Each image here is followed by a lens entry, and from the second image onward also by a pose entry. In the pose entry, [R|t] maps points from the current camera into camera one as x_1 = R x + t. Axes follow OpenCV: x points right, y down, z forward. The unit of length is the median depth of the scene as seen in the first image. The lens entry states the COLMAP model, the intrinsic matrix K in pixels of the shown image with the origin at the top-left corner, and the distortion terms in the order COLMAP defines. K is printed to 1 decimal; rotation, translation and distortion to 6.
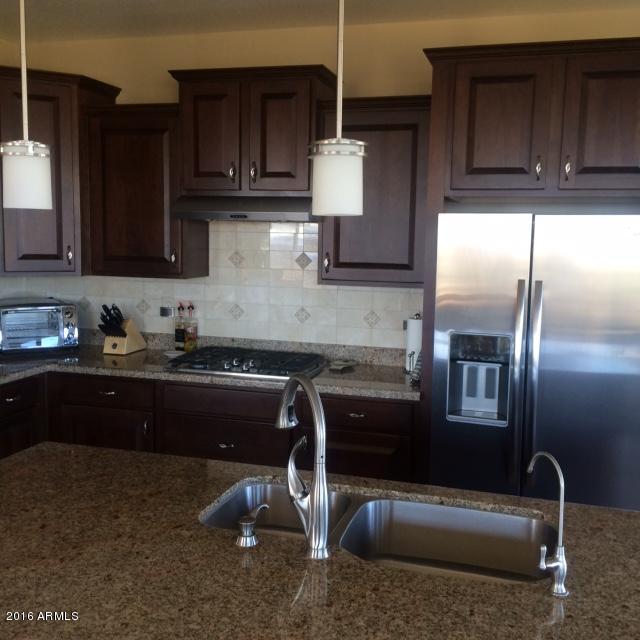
lens RADIAL K [[735.4, 0, 319.4], [0, 735.4, 320.4], [0, 0, 1]] dist [0.050055, 0.000000]
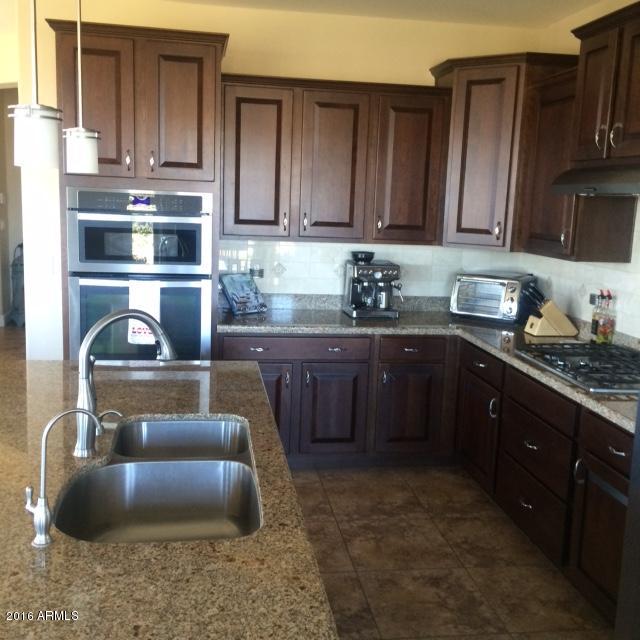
lens RADIAL K [[735.4, 0, 319.7], [0, 735.4, 313.4], [0, 0, 1]] dist [0.050055, 0.000000]
pose [[0.421905, 0.139241, -0.895884, 0.529459], [-0.141865, 0.986104, 0.086454, -0.028779], [0.895472, 0.090619, 0.435795, 0.351276]]
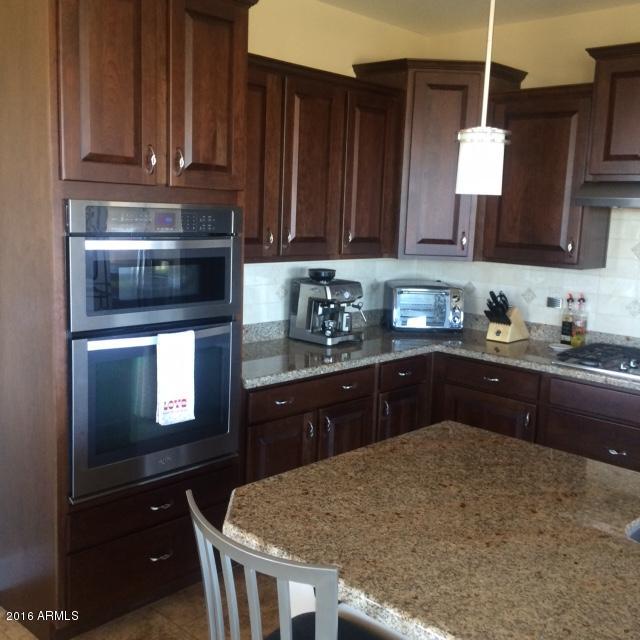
lens RADIAL K [[735.4, 0, 320.0], [0, 735.4, 317.3], [0, 0, 1]] dist [0.050055, 0.000000]
pose [[0.890306, 0.082639, -0.447801, -0.052121], [-0.076916, 0.996556, 0.030988, 0.001212], [0.448819, 0.006854, 0.893596, 0.000636]]
